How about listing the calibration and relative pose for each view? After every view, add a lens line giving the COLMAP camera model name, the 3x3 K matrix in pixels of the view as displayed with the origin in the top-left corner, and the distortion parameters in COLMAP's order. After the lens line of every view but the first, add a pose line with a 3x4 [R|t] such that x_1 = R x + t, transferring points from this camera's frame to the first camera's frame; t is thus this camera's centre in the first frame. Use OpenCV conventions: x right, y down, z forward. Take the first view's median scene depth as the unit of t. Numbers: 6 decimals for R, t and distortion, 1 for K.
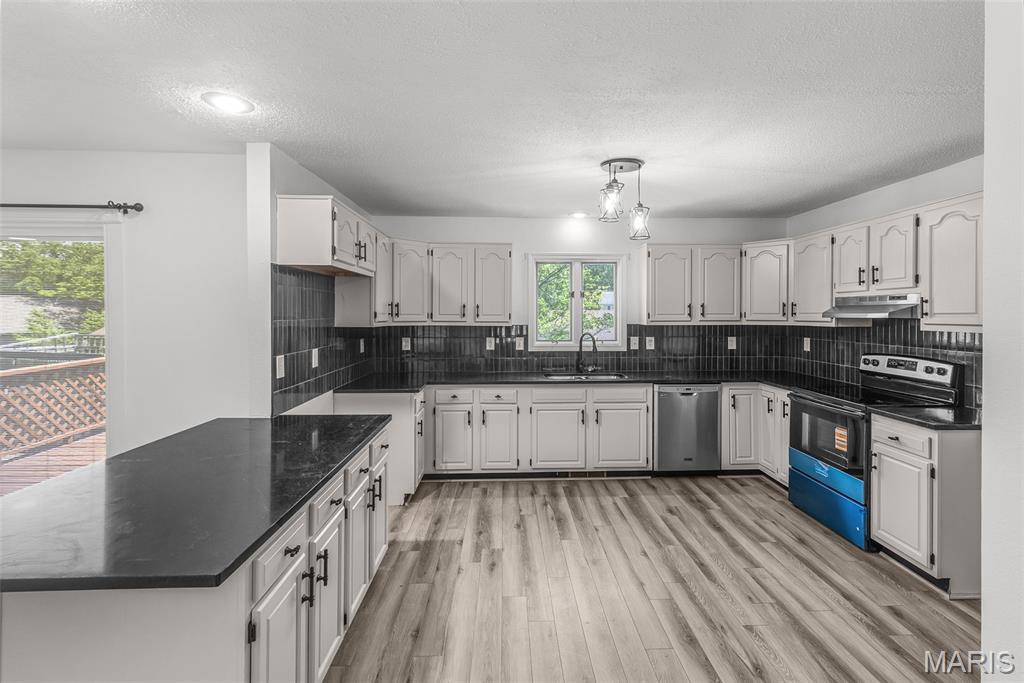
lens RADIAL K [[486.0, 0, 511.1], [0, 486.0, 312.6], [0, 0, 1]] dist [0.000050, 0.000098]
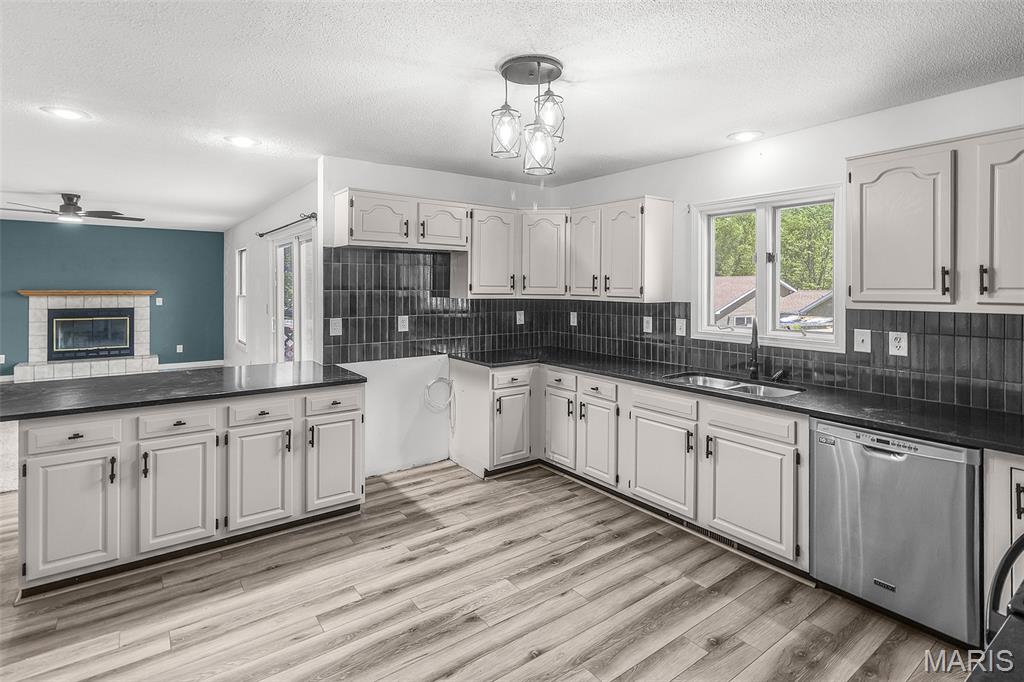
lens RADIAL K [[494.5, 0, 536.5], [0, 494.5, 285.3], [0, 0, 1]] dist [0.001981, 0.000723]
pose [[0.586094, 0.000659, -0.810242, 0.651361], [-0.004372, 0.999988, -0.002349, 0.003263], [0.810231, 0.004919, 0.586090, 0.488718]]
